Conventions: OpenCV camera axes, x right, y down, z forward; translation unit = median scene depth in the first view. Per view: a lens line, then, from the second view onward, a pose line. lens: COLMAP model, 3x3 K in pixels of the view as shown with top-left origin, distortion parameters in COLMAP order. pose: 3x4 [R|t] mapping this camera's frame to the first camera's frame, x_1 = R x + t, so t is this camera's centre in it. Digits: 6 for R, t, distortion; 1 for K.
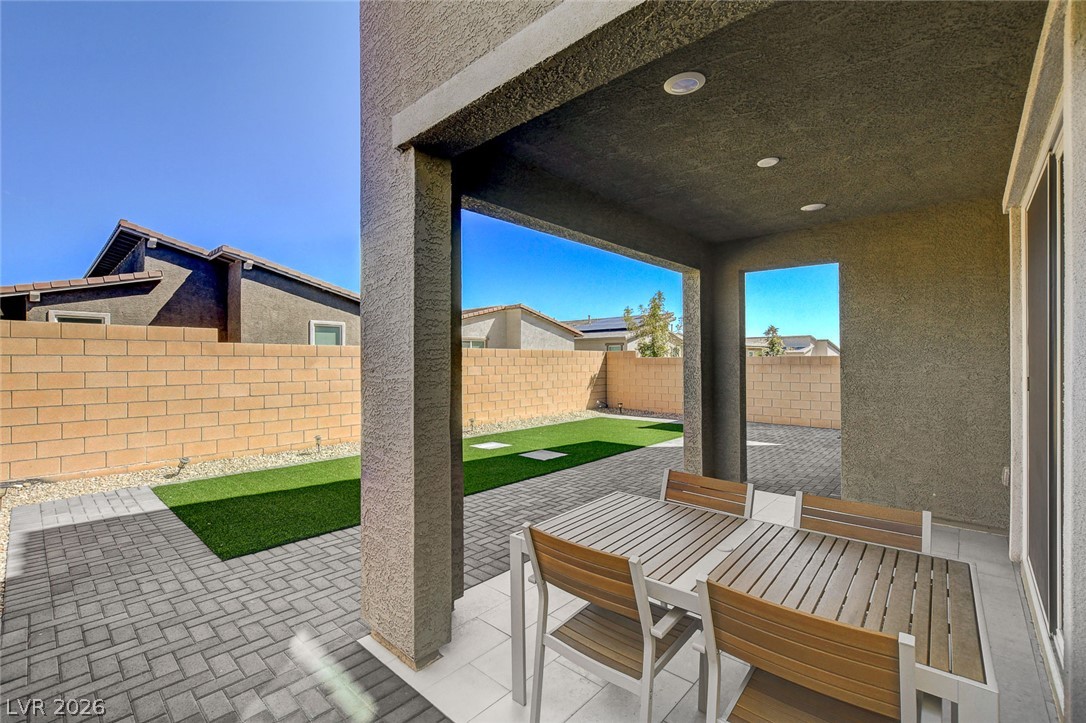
lens RADIAL K [[470.9, 0, 544.6], [0, 470.9, 356.2], [0, 0, 1]] dist [-0.004204, -0.000334]
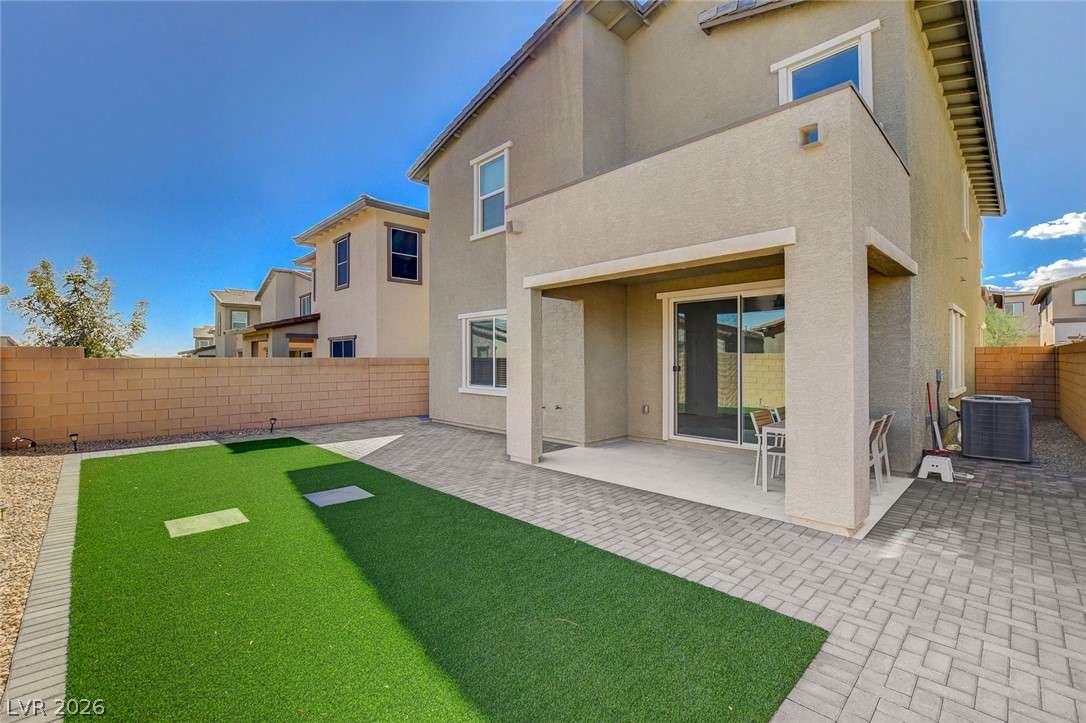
lens RADIAL K [[470.9, 0, 544.6], [0, 470.9, 356.2], [0, 0, 1]] dist [-0.004204, -0.000334]
pose [[0.062044, 0.010938, 0.998013, -1.397904], [-0.005147, 0.999930, -0.010639, 0.020370], [-0.998060, -0.004477, 0.062096, 1.357040]]
